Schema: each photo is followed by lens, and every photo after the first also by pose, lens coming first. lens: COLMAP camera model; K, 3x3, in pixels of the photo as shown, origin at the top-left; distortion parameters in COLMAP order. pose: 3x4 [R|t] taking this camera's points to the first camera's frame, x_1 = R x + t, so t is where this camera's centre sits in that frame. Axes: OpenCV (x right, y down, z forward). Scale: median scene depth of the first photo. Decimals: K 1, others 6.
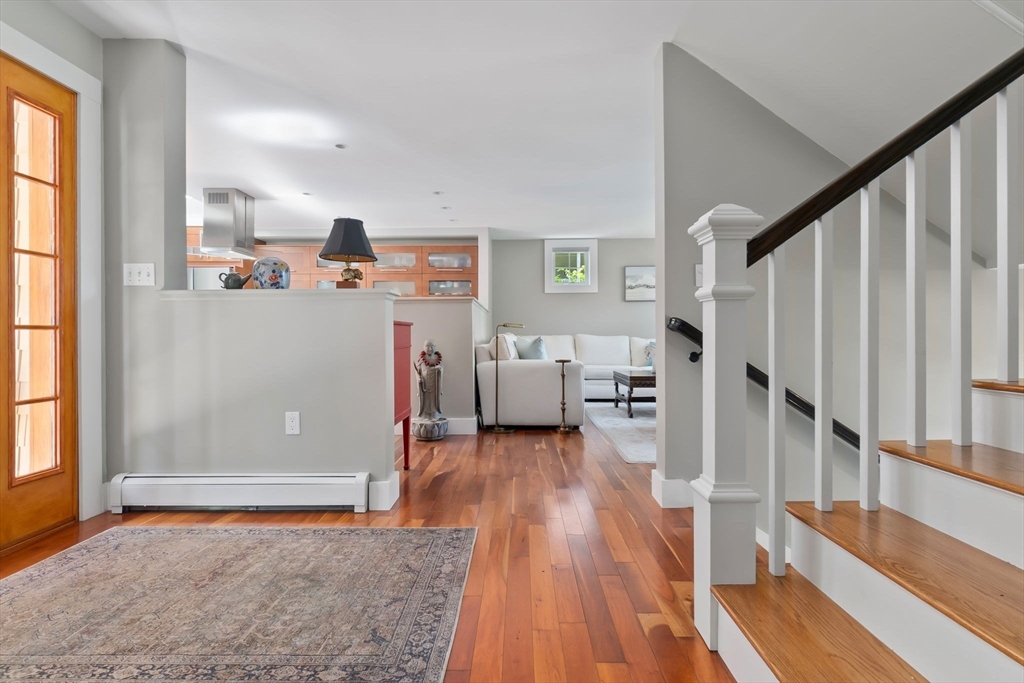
lens RADIAL K [[483.2, 0, 510.2], [0, 483.2, 340.0], [0, 0, 1]] dist [-0.008588, 0.002870]
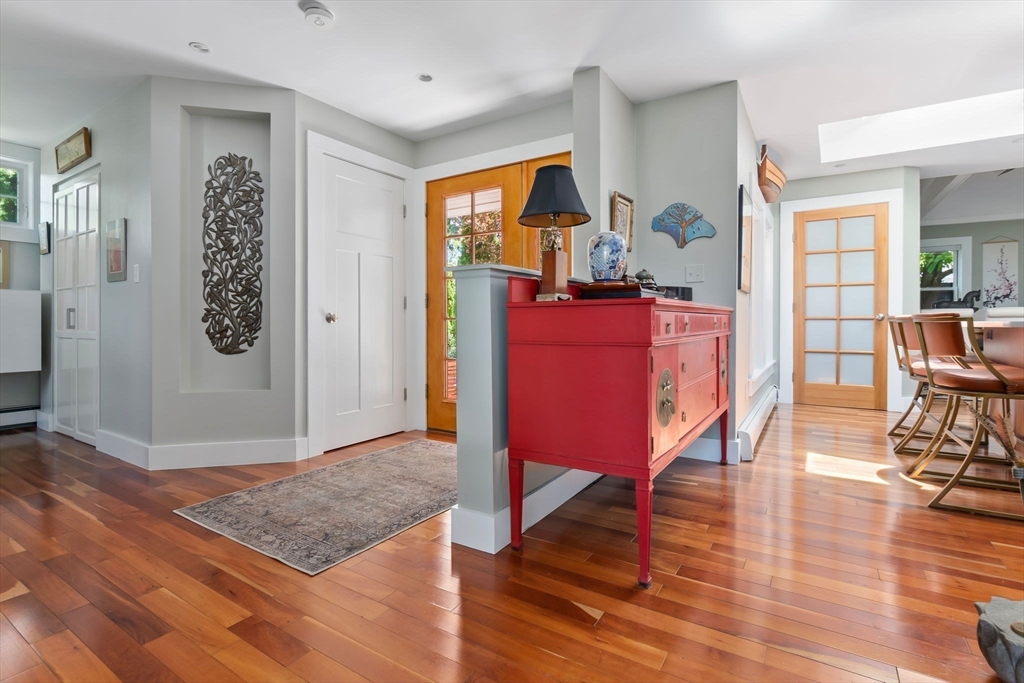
lens RADIAL K [[483.2, 0, 527.1], [0, 483.2, 327.6], [0, 0, 1]] dist [-0.008588, 0.002870]
pose [[-0.504869, 0.012840, -0.863101, 0.447476], [0.002290, 0.999906, 0.013535, -0.016835], [0.863193, 0.004857, -0.504850, 1.801860]]
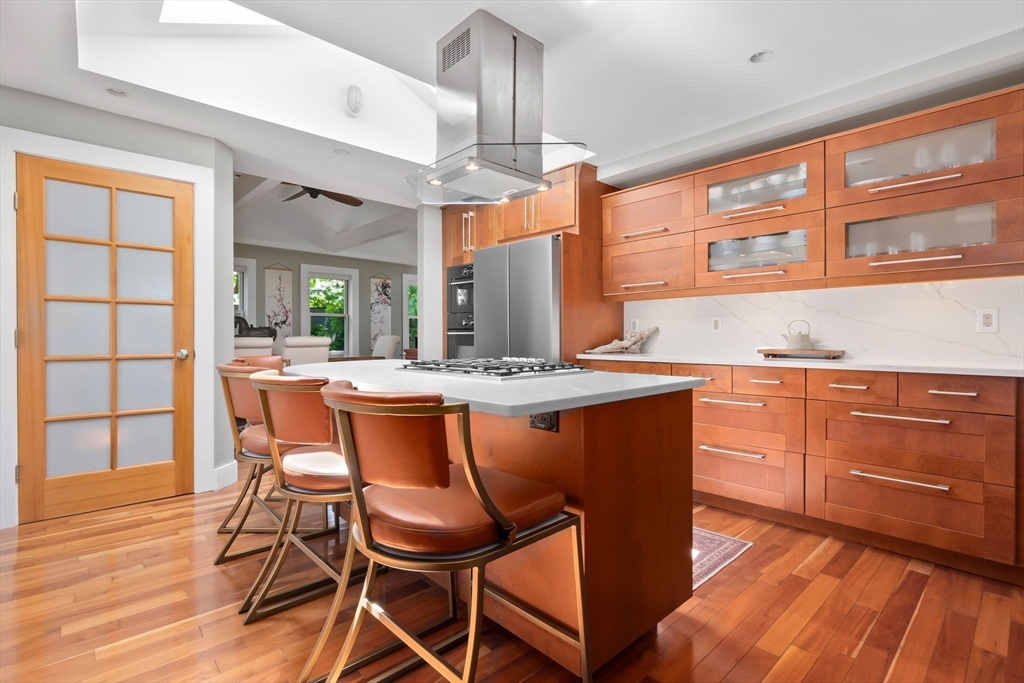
lens RADIAL K [[483.2, 0, 520.8], [0, 483.2, 341.3], [0, 0, 1]] dist [-0.008588, 0.002870]
pose [[0.693369, 0.008762, -0.720529, -0.621863], [-0.003796, 0.999957, 0.008507, -0.096332], [0.720573, -0.003163, 0.693372, 1.812560]]
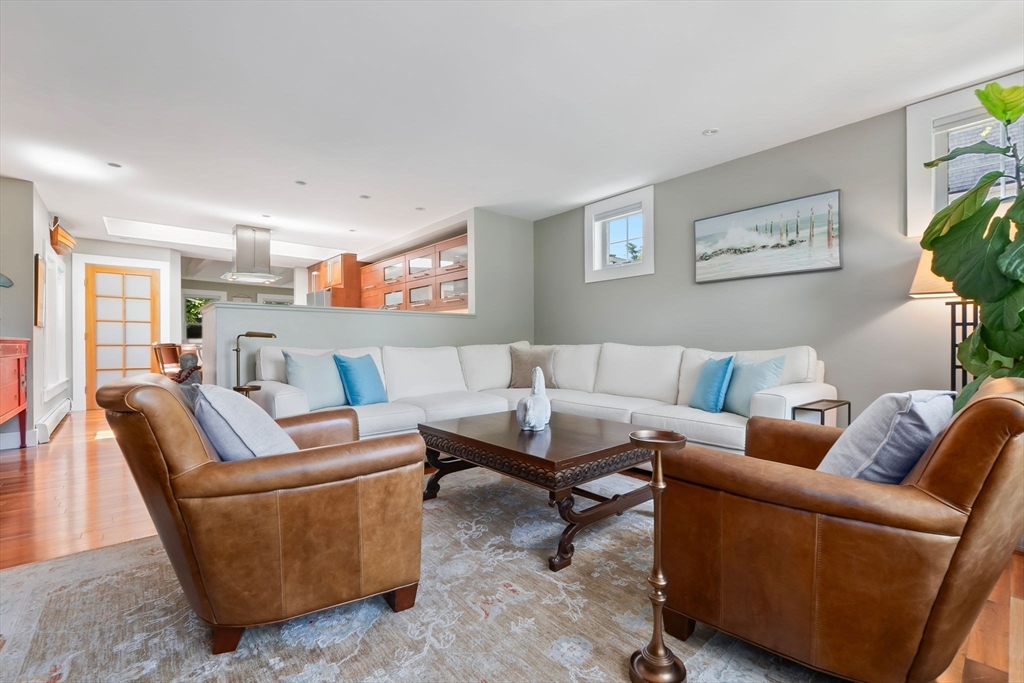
lens RADIAL K [[445.4, 0, 515.1], [0, 445.4, 348.0], [0, 0, 1]] dist [-0.002616, 0.000215]
pose [[0.669450, 0.006582, -0.742828, 1.814417], [-0.002095, 0.999973, 0.006973, -0.032672], [0.742854, -0.003112, 0.669446, 1.881328]]
